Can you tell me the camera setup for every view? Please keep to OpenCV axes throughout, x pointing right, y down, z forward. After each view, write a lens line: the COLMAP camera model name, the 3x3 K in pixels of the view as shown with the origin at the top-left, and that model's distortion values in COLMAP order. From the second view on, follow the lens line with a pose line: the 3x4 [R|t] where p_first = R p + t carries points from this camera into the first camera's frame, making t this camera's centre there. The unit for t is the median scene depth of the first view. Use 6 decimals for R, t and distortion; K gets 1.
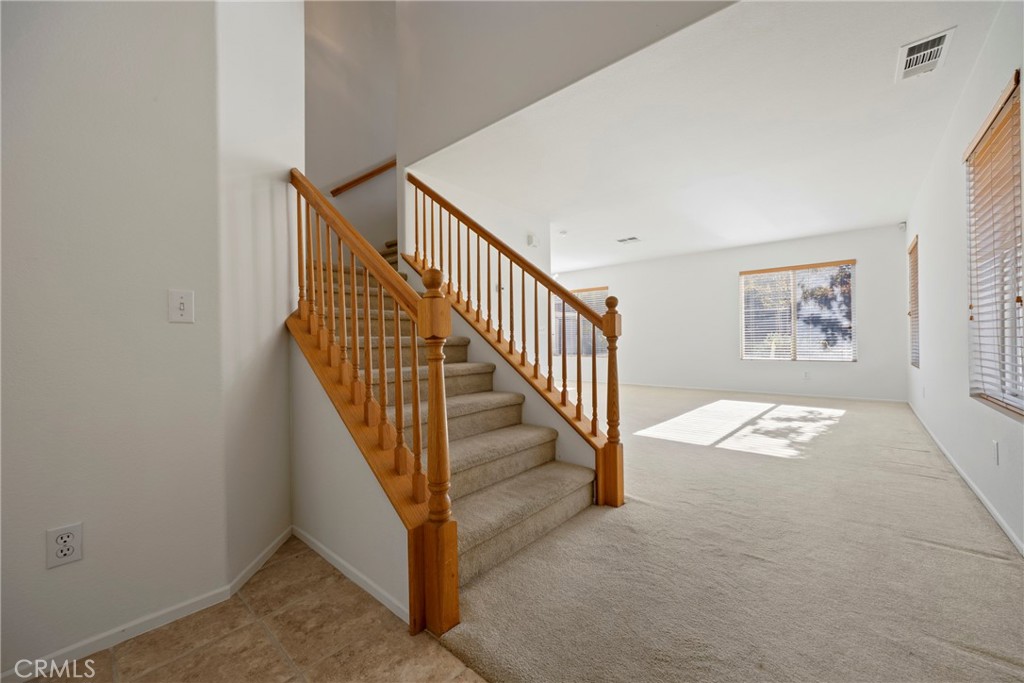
lens RADIAL K [[396.7, 0, 504.7], [0, 396.7, 341.3], [0, 0, 1]] dist [-0.005856, 0.000244]
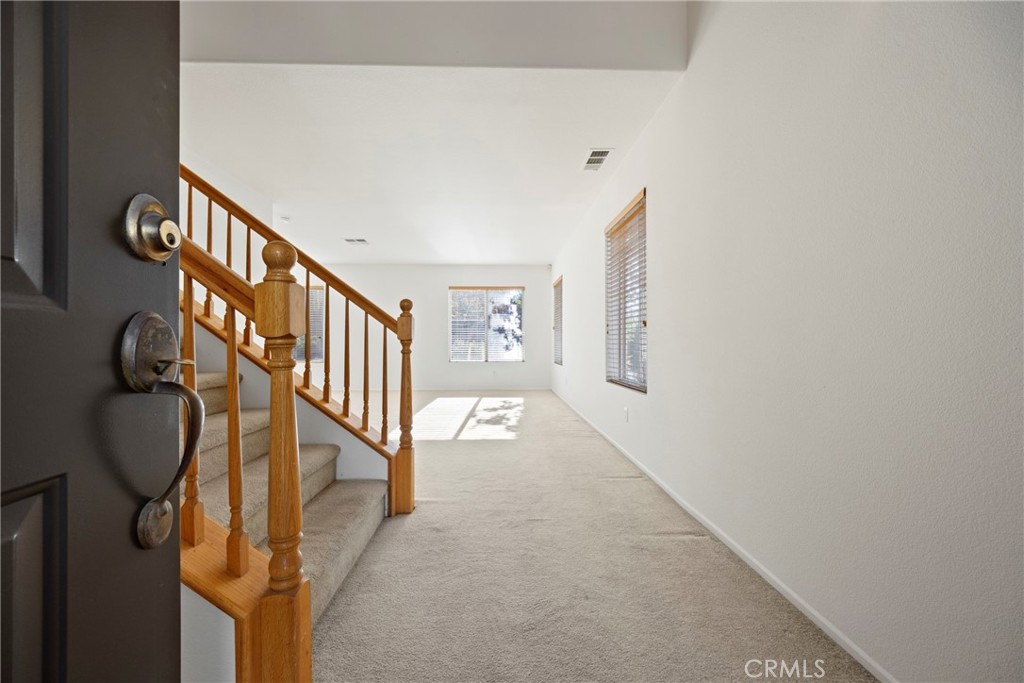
lens RADIAL K [[396.7, 0, 507.7], [0, 396.7, 341.5], [0, 0, 1]] dist [-0.005856, 0.000244]
pose [[0.733549, 0.015272, 0.679465, -0.210616], [-0.008276, 0.999874, -0.013539, 0.003027], [-0.679586, 0.004308, 0.733583, 0.107330]]
